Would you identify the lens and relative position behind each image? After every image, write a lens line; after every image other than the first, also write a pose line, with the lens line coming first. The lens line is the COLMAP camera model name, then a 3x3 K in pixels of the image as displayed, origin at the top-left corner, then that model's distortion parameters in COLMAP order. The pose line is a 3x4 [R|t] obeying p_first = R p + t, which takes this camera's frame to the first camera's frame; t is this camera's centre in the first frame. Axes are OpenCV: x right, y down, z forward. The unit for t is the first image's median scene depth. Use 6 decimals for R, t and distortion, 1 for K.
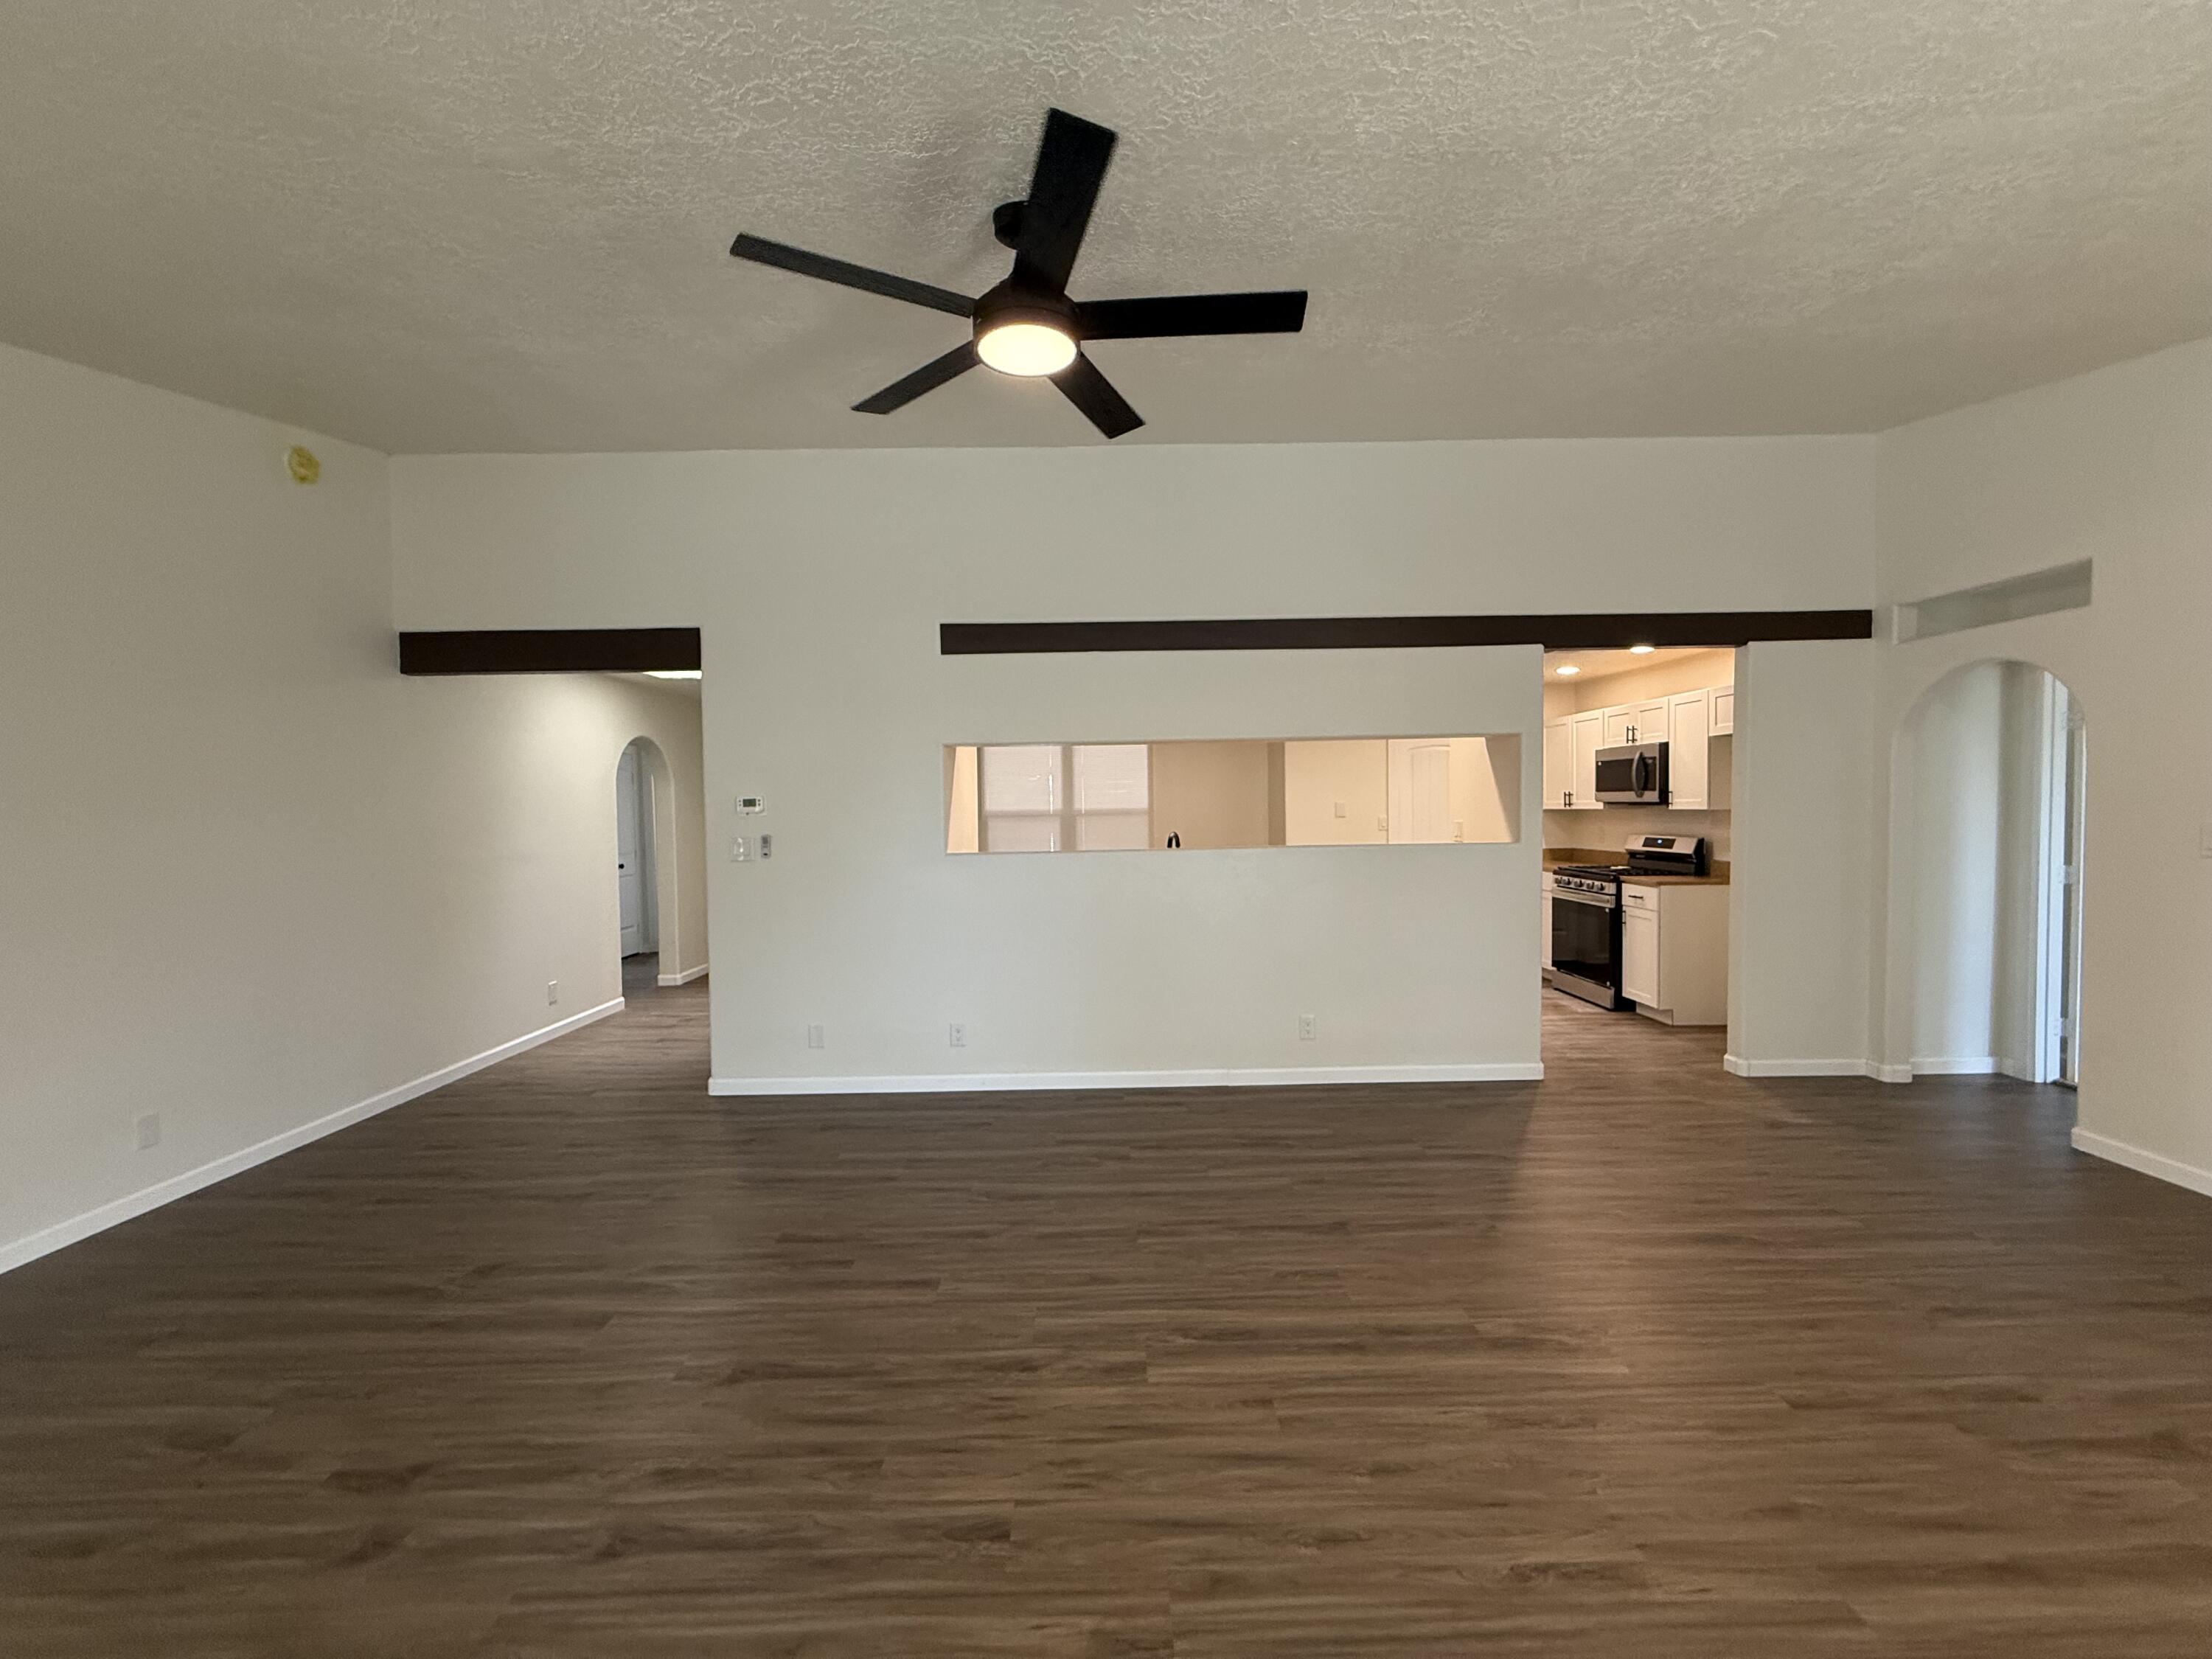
lens RADIAL K [[884.1, 0, 1100.7], [0, 884.1, 832.3], [0, 0, 1]] dist [0.000016, 0.000298]
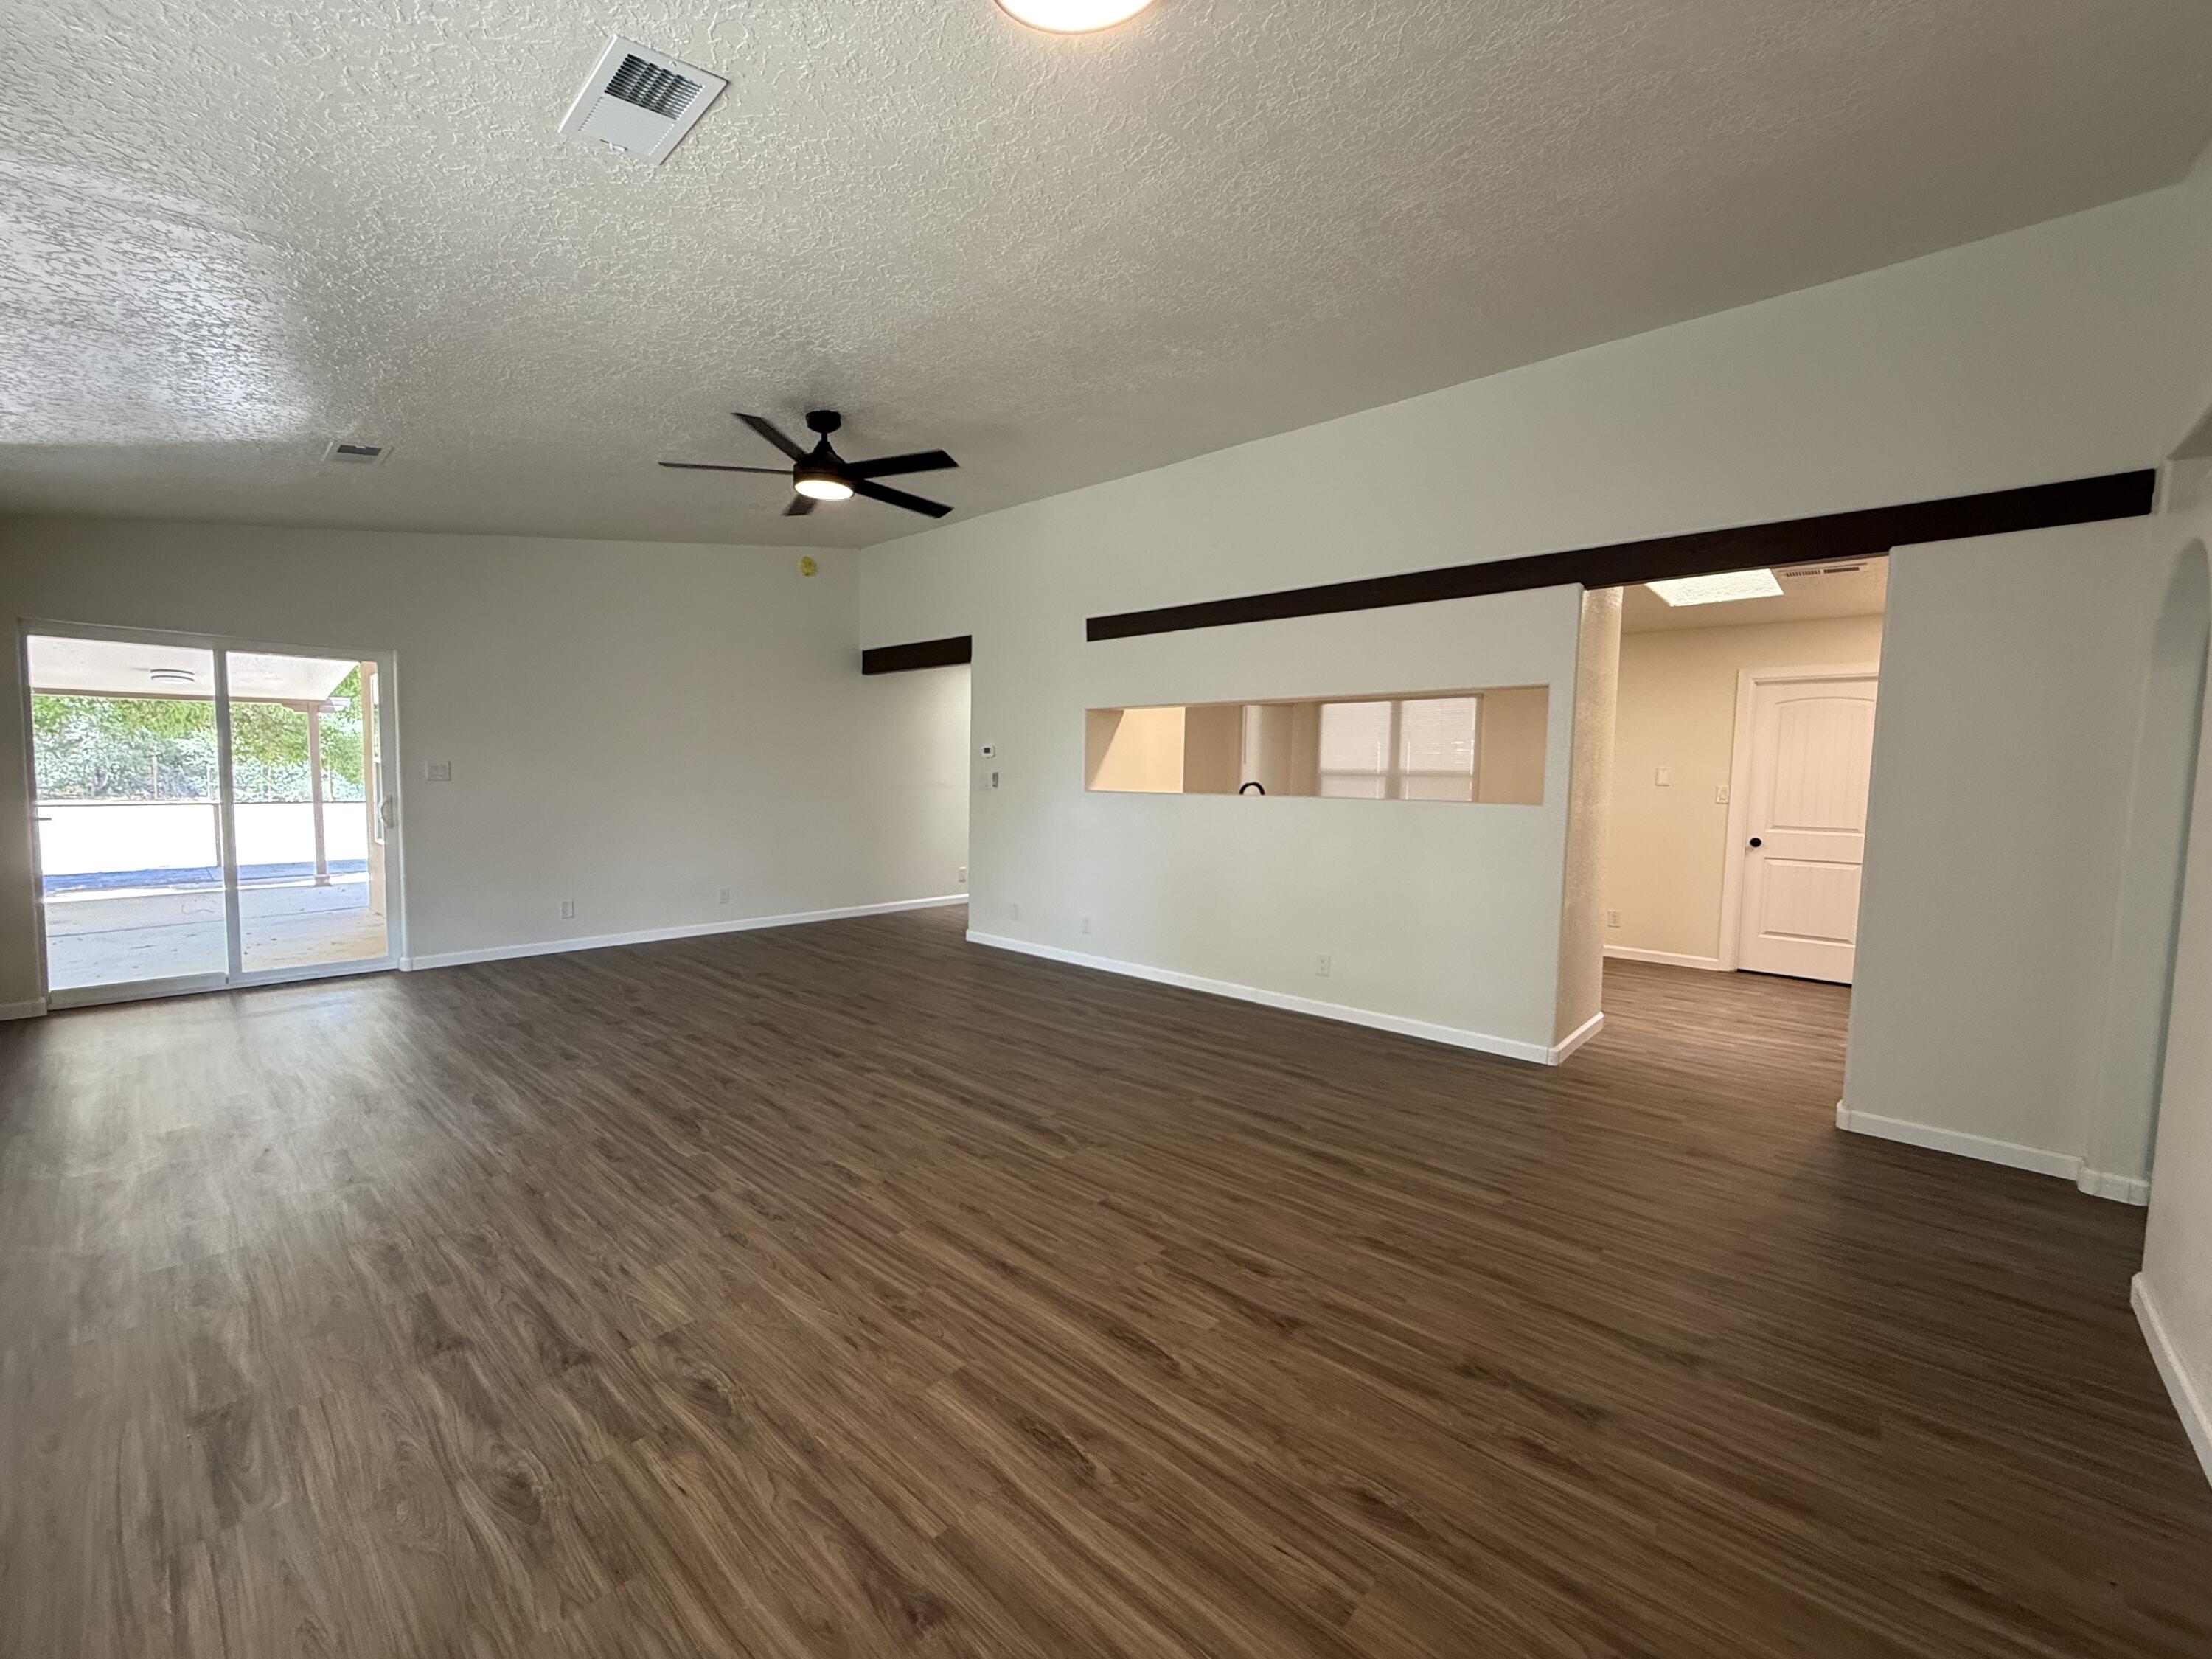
lens RADIAL K [[884.1, 0, 1100.7], [0, 884.1, 832.3], [0, 0, 1]] dist [0.000016, 0.000298]
pose [[0.739981, 0.074506, -0.668488, 1.147704], [-0.049886, 0.997188, 0.055920, 0.017907], [0.670775, -0.008032, 0.741617, 0.019507]]
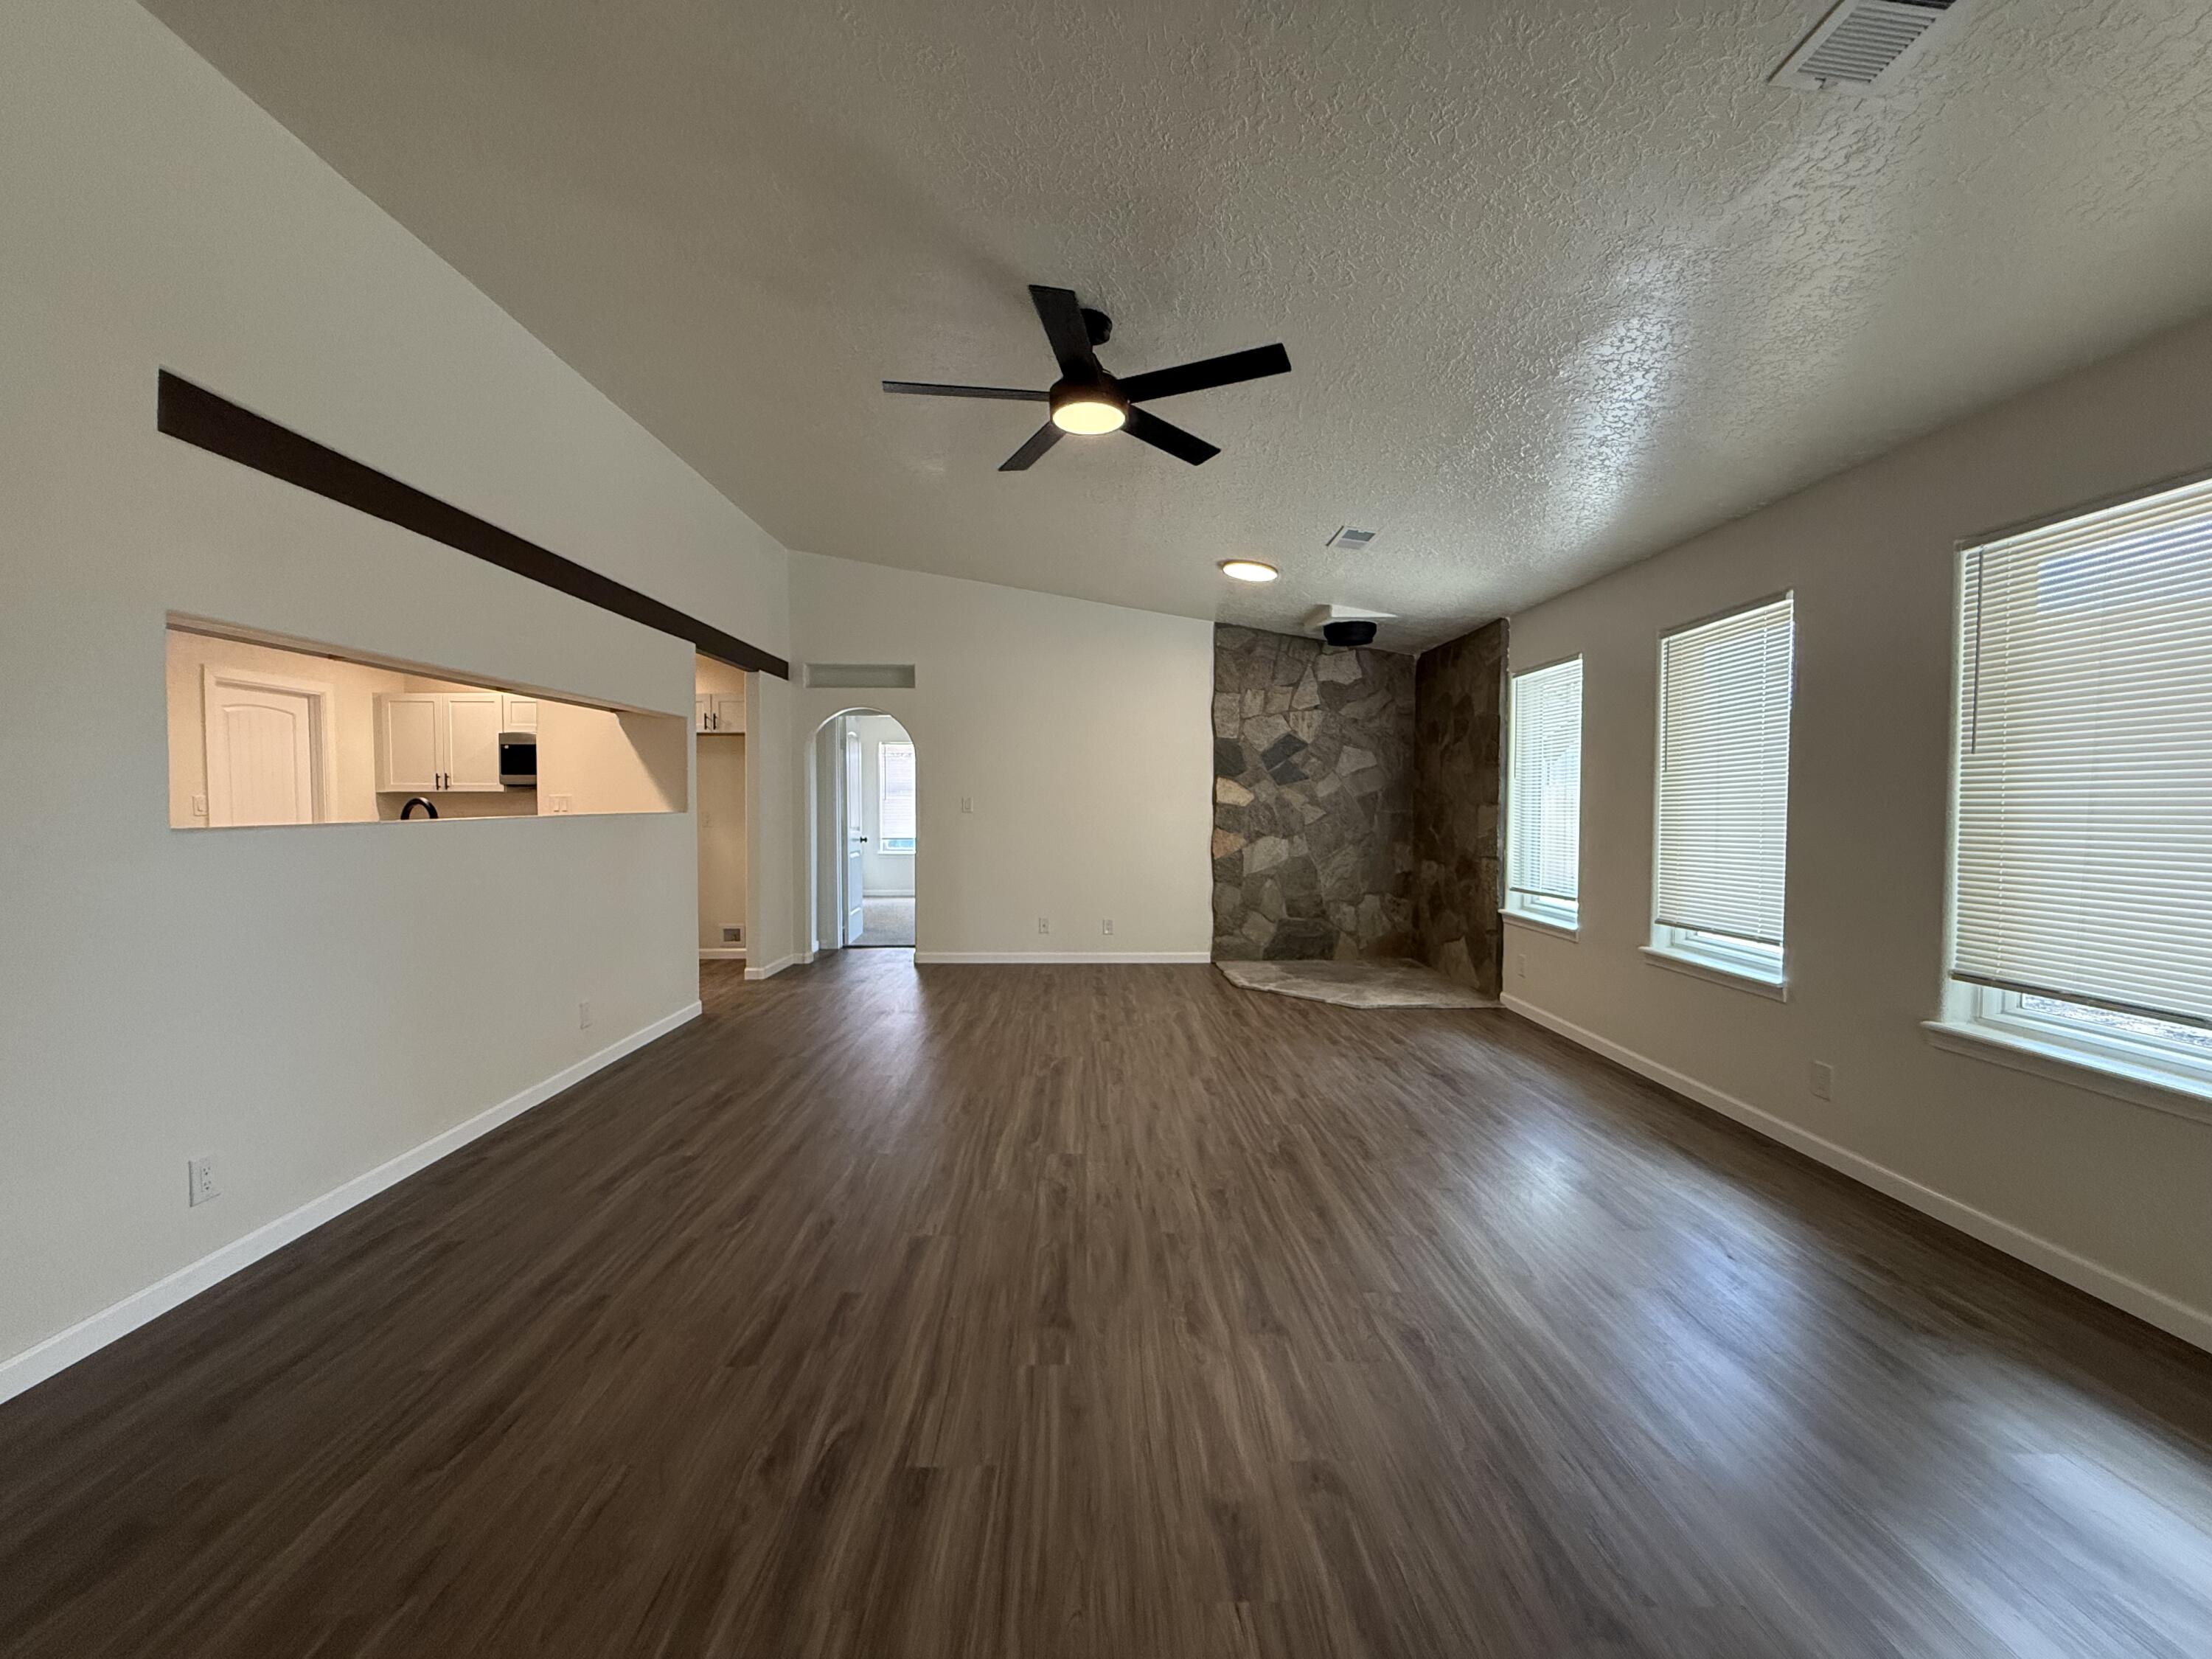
lens RADIAL K [[884.1, 0, 1100.7], [0, 884.1, 832.3], [0, 0, 1]] dist [0.000016, 0.000298]
pose [[-0.013455, -0.019264, 0.999724, -1.047886], [0.029044, 0.999385, 0.019648, 0.047387], [-0.999488, 0.029300, -0.012887, 0.729814]]
